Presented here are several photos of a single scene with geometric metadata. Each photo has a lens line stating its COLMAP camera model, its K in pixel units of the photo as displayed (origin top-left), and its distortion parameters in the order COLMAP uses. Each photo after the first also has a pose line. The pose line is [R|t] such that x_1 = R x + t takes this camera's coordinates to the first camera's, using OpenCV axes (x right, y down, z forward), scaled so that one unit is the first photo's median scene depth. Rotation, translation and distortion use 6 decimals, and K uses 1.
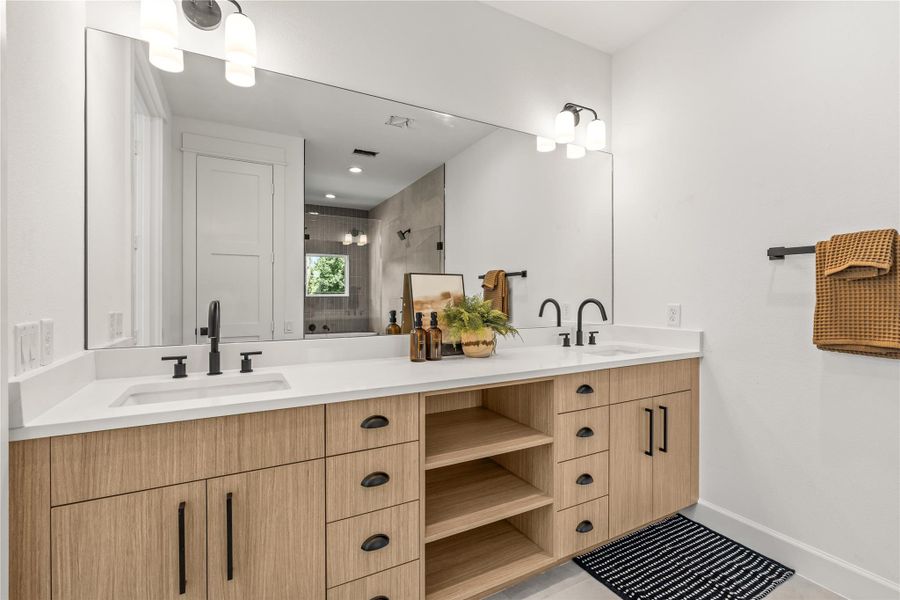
lens RADIAL K [[409.1, 0, 445.0], [0, 409.1, 299.1], [0, 0, 1]] dist [-0.008849, -0.000737]
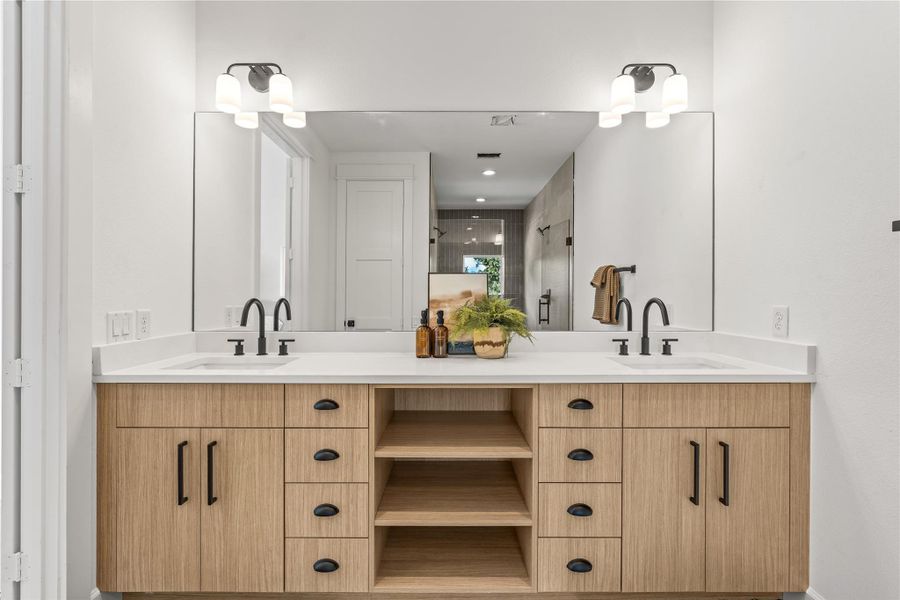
lens RADIAL K [[409.1, 0, 447.3], [0, 409.1, 295.0], [0, 0, 1]] dist [-0.008849, -0.000737]
pose [[0.877013, -0.000086, -0.480467, 0.503256], [-0.002966, 0.999980, -0.005592, -0.001459], [0.480457, 0.006329, 0.876995, 0.116737]]
